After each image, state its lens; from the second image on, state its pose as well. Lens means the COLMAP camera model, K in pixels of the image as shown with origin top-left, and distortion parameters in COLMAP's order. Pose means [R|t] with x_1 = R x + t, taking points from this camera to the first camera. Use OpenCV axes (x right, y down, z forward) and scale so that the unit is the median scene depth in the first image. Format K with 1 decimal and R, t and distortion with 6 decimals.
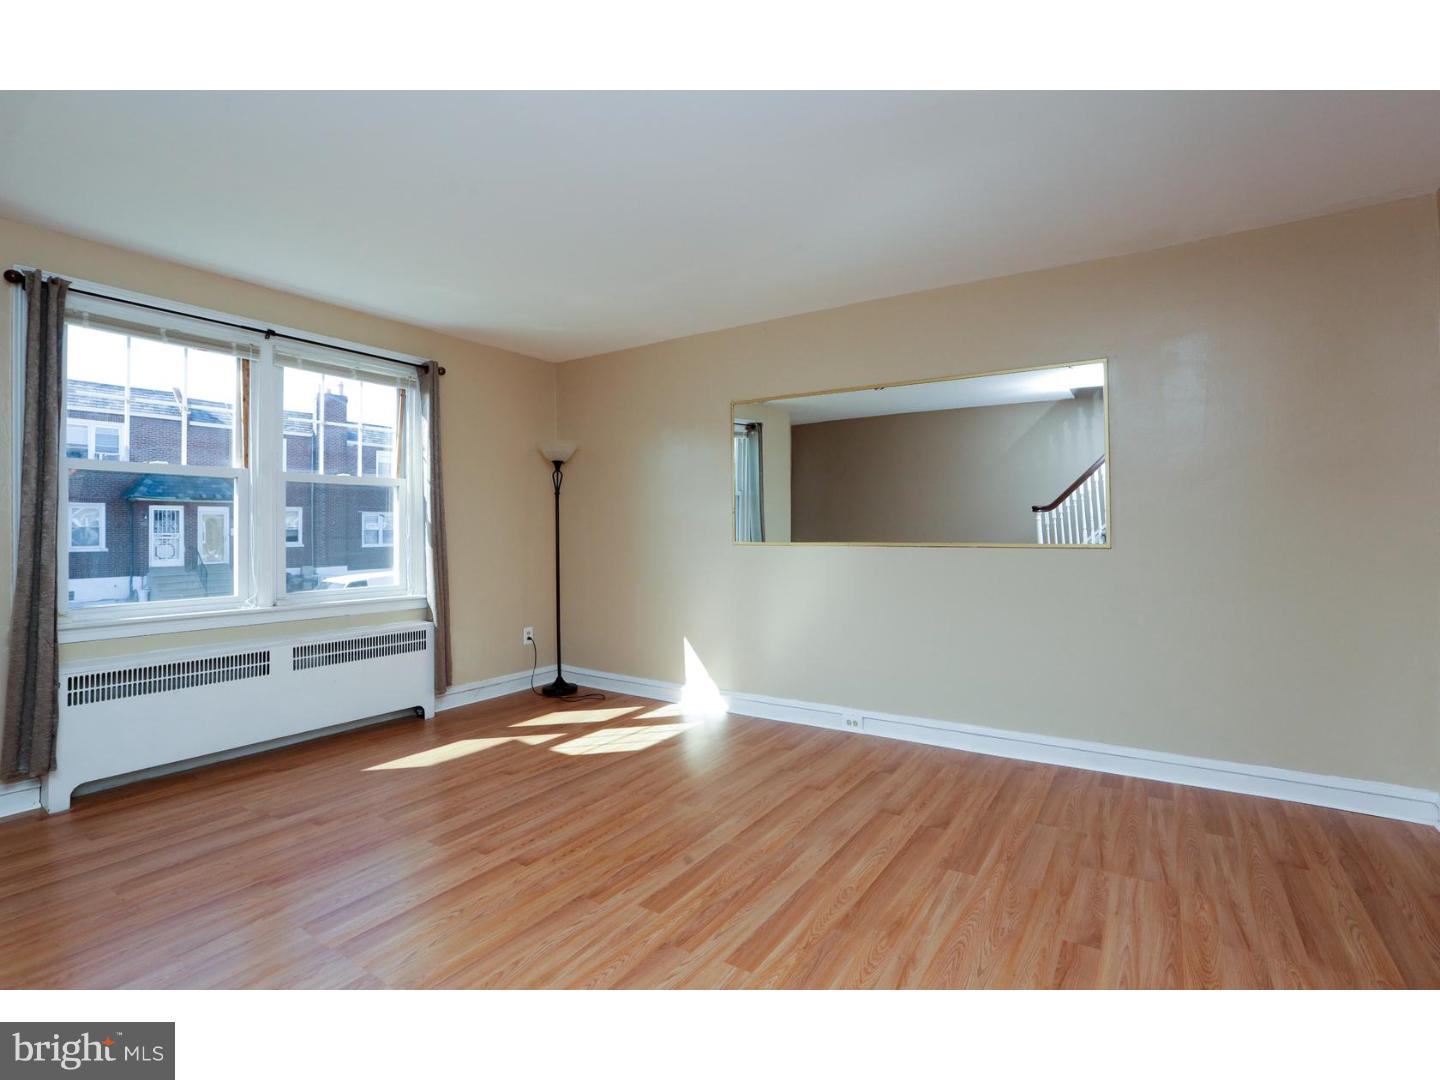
lens RADIAL K [[668.3, 0, 720.3], [0, 668.3, 507.0], [0, 0, 1]] dist [-0.031188, -0.000801]
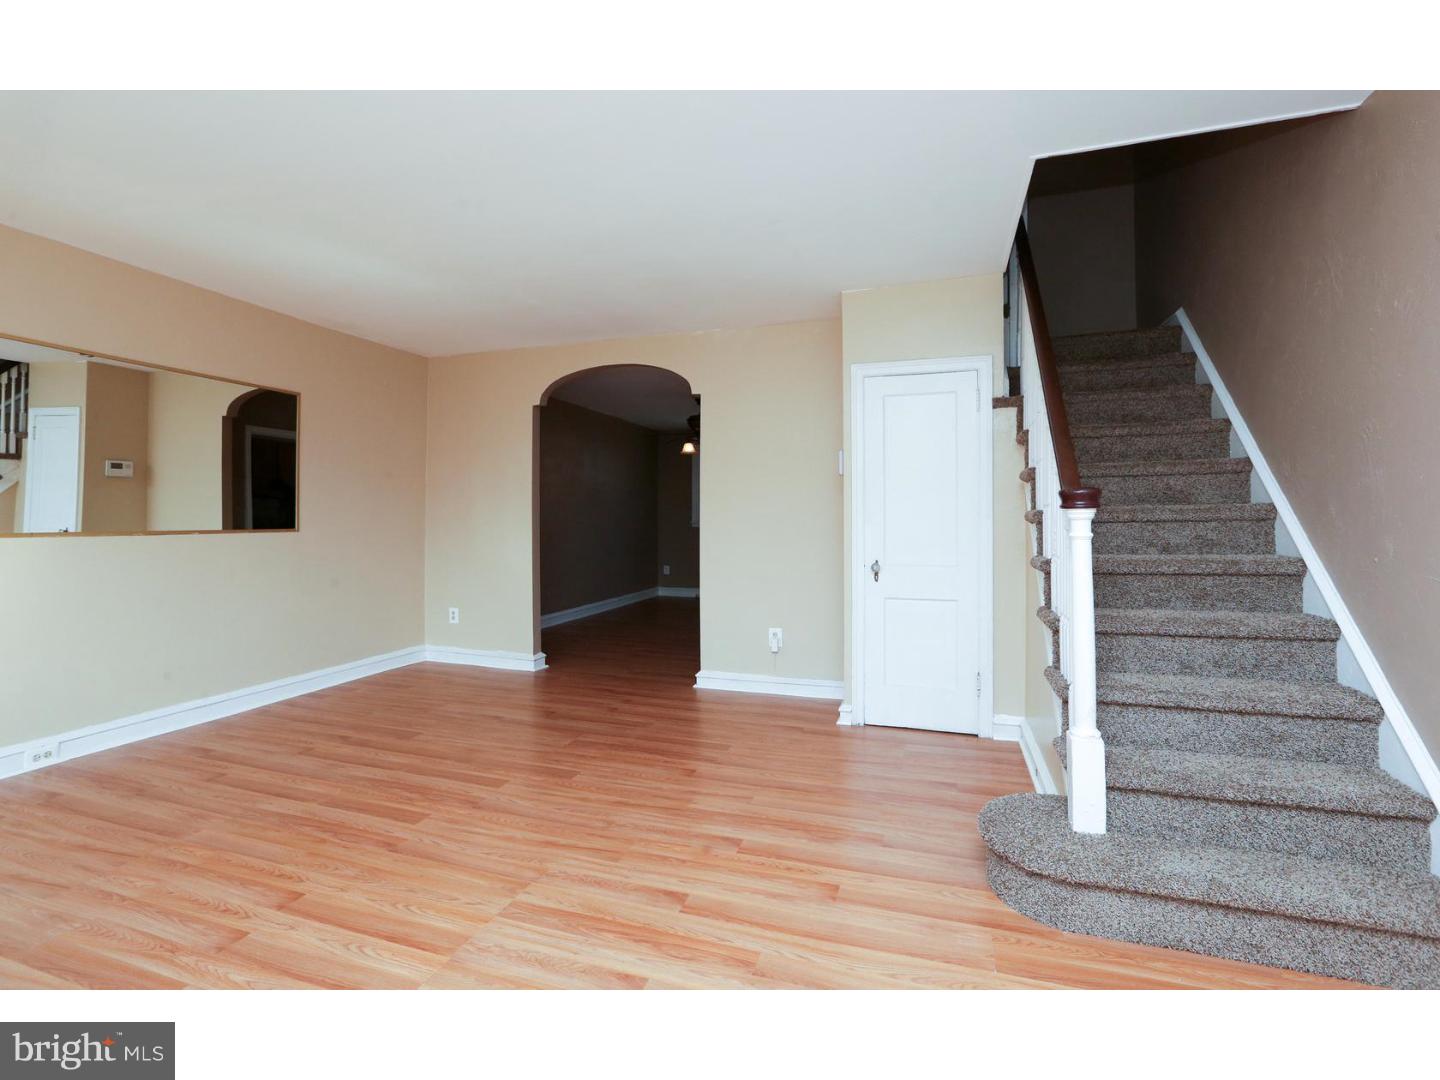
lens RADIAL K [[648.9, 0, 722.0], [0, 648.9, 527.4], [0, 0, 1]] dist [-0.059102, 0.027544]
pose [[-0.264762, -0.007320, 0.964286, -0.850832], [-0.034511, 0.999403, -0.001889, 0.025505], [-0.963696, -0.033779, -0.264857, 0.479116]]
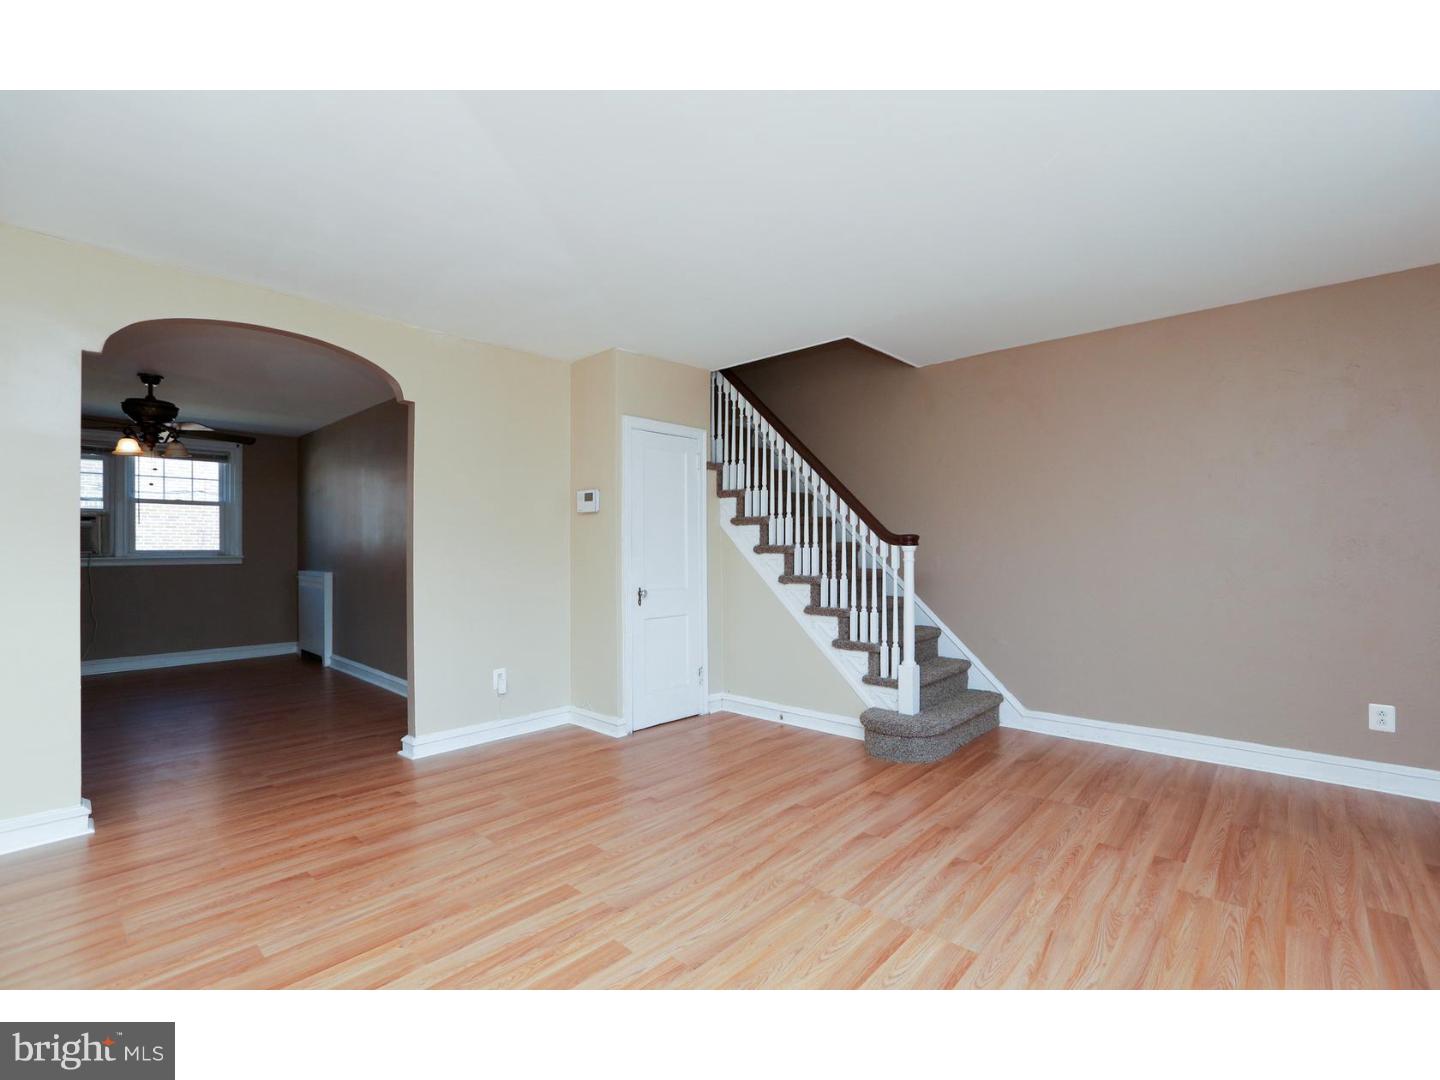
lens RADIAL K [[648.9, 0, 722.0], [0, 648.9, 527.4], [0, 0, 1]] dist [-0.059102, 0.027544]
pose [[-0.987808, 0.015424, 0.154910, -0.242881], [0.004683, 0.997574, -0.069460, 0.041378], [-0.155605, -0.067887, -0.985484, 1.163799]]
